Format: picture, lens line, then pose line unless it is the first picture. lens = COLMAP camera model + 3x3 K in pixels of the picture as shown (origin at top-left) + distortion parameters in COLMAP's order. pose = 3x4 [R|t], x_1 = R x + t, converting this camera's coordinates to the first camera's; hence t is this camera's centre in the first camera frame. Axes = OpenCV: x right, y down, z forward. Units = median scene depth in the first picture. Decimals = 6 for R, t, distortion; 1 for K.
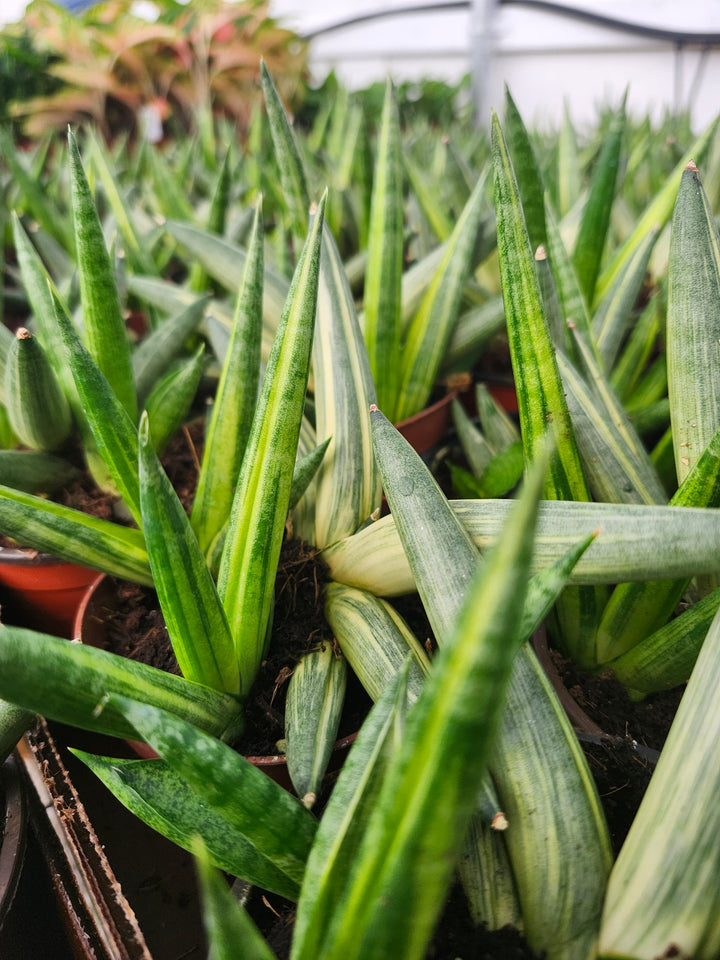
lens RADIAL K [[696.8, 0, 346.3], [0, 696.8, 484.5], [0, 0, 1]] dist [0.075926, -0.183638]
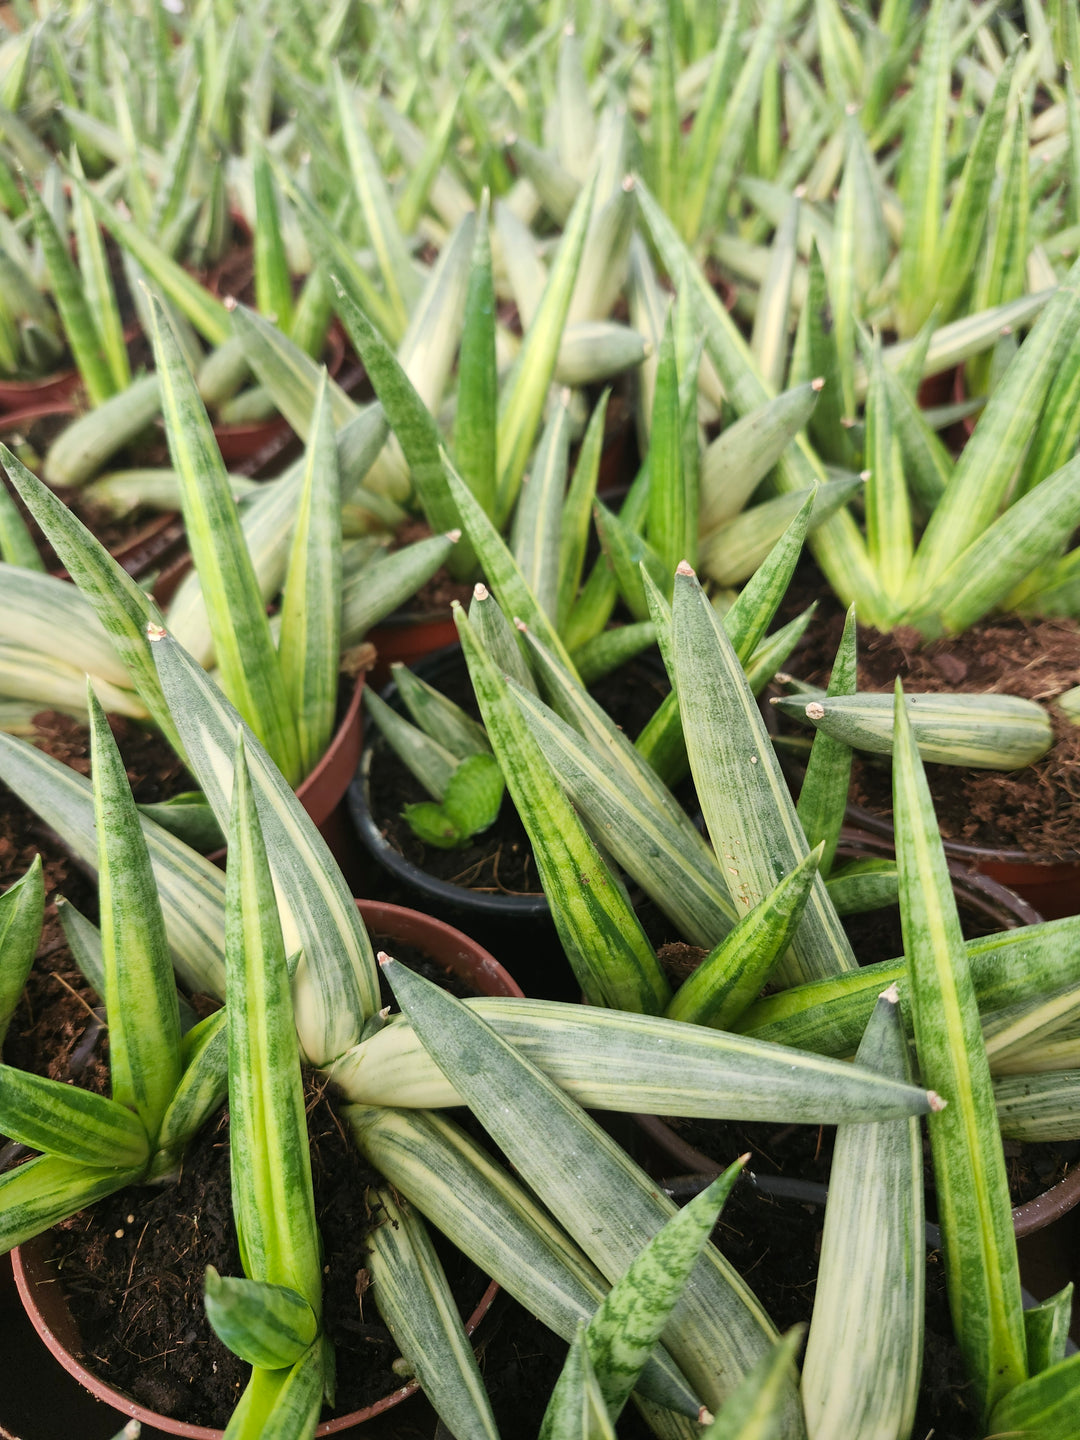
lens RADIAL K [[1045.2, 0, 519.4], [0, 1045.2, 726.8], [0, 0, 1]] dist [0.075926, -0.183638]
pose [[0.884564, -0.331279, 0.328331, -0.114339], [0.243934, 0.928575, 0.279724, -0.594777], [-0.397546, -0.167342, 0.902194, -0.038481]]
